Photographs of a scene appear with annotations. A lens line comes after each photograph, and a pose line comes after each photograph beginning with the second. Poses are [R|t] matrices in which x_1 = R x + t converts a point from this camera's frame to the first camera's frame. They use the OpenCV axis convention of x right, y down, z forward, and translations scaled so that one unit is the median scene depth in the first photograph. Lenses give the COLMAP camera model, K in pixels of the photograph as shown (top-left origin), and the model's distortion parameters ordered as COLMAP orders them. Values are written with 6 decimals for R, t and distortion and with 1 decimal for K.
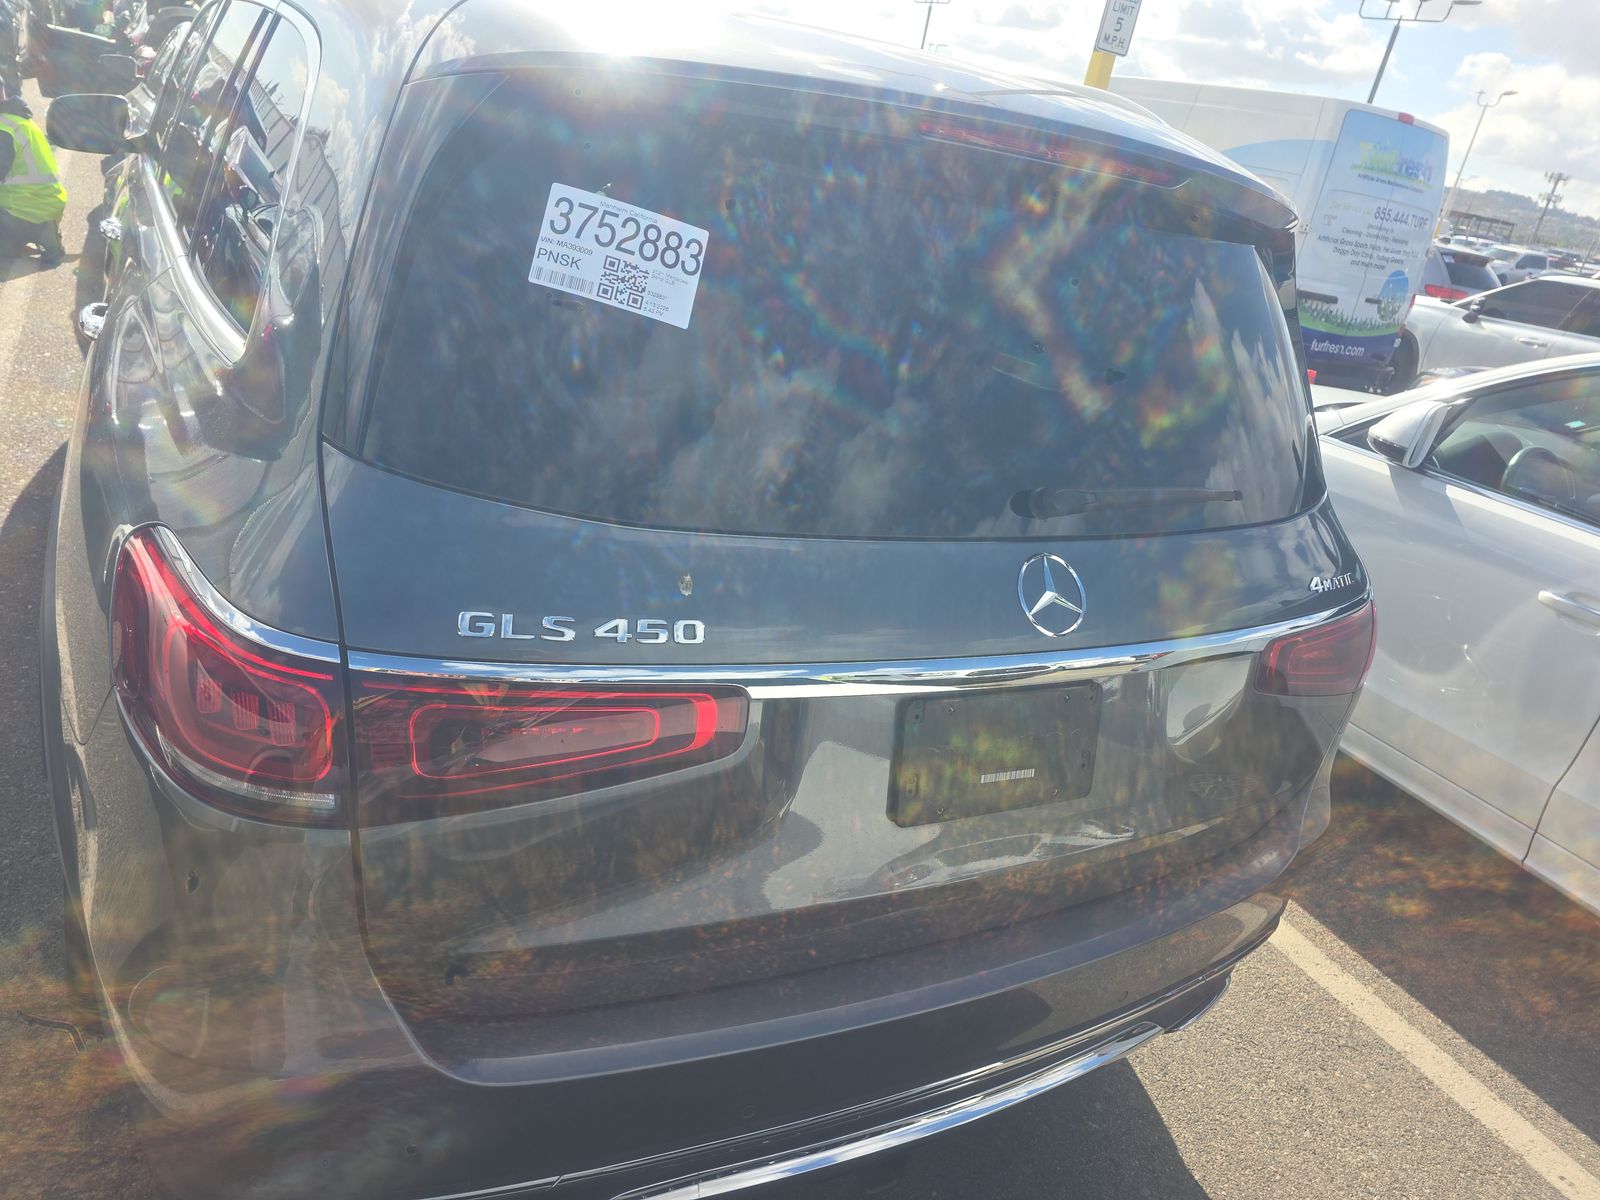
lens RADIAL K [[1069.2, 0, 797.8], [0, 1069.2, 601.7], [0, 0, 1]] dist [0.069904, -0.066837]
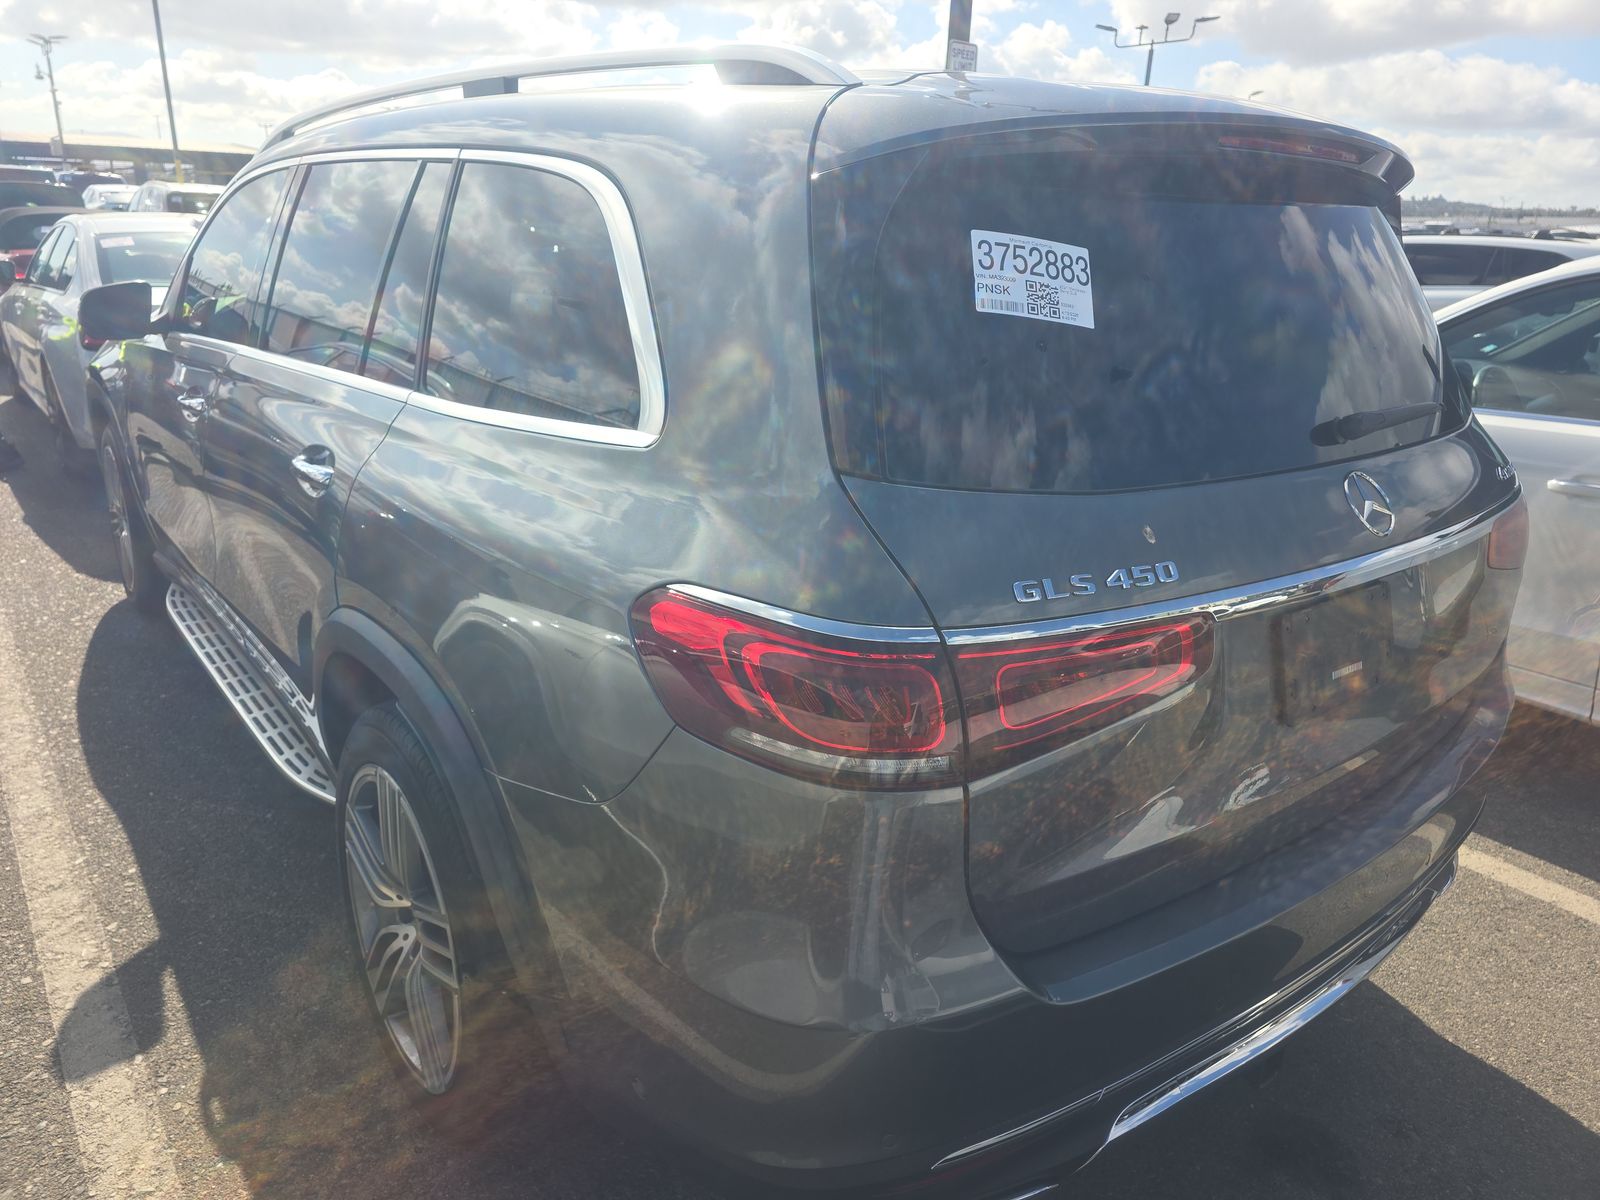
lens RADIAL K [[1069.2, 0, 797.8], [0, 1069.2, 601.7], [0, 0, 1]] dist [0.069904, -0.066837]
pose [[0.973856, -0.199237, 0.109131, -0.617120], [0.206272, 0.976810, -0.057390, 0.043487], [-0.095166, 0.078400, 0.992369, -0.134433]]
